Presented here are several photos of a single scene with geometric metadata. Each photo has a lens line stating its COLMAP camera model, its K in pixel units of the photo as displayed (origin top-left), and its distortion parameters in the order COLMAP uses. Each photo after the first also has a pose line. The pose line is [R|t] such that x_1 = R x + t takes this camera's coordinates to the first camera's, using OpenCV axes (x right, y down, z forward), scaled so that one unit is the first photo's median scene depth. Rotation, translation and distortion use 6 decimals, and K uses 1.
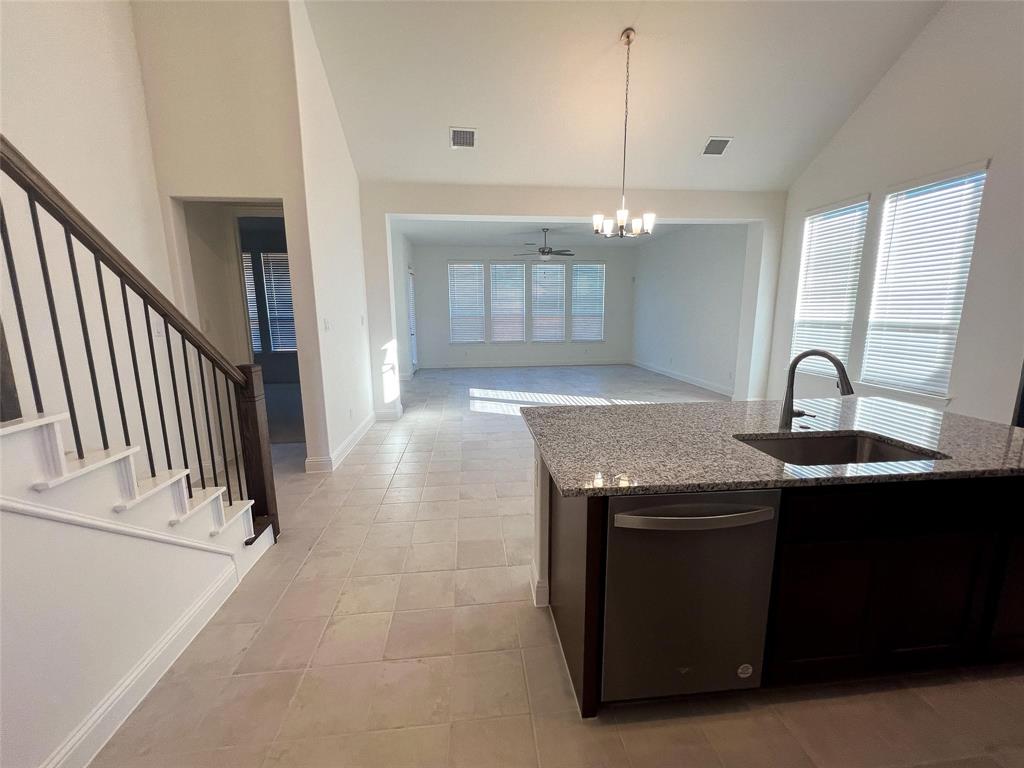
lens RADIAL K [[413.5, 0, 513.8], [0, 413.5, 380.0], [0, 0, 1]] dist [-0.000694, -0.000091]
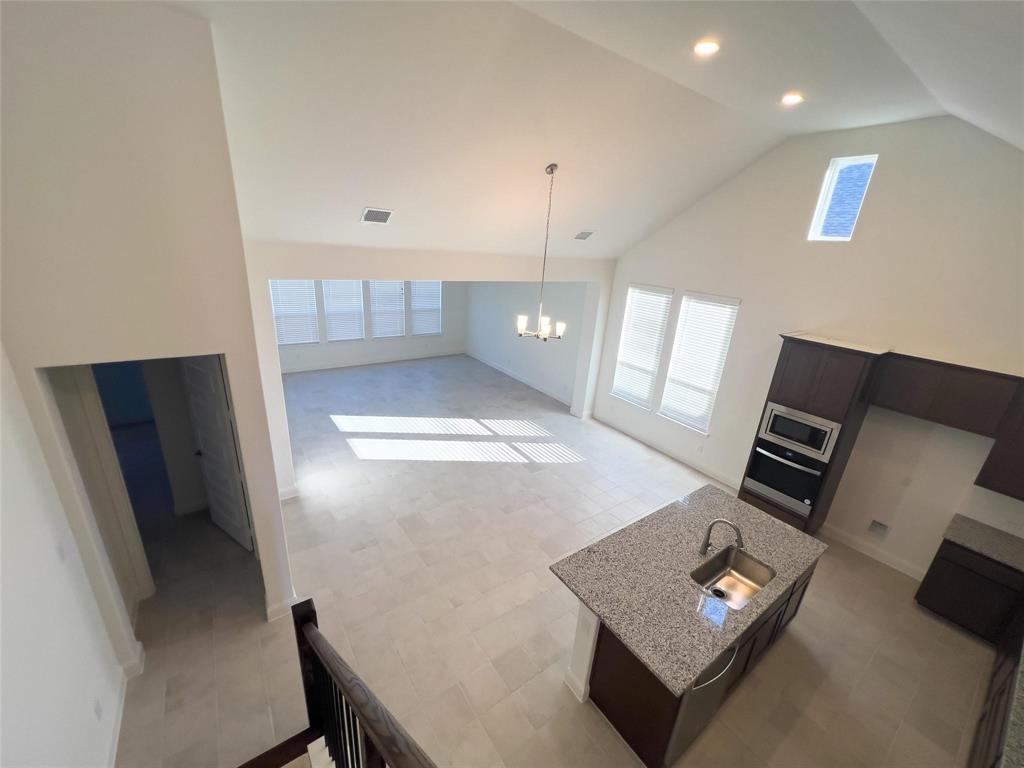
lens RADIAL K [[404.4, 0, 512.0], [0, 404.4, 384.0], [0, 0, 1]] dist [-0.000029, 0.000015]
pose [[0.867313, -0.101957, 0.487209, -0.384045], [0.009323, 0.981953, 0.188895, -0.437653], [-0.497675, -0.159289, 0.852611, 0.026040]]
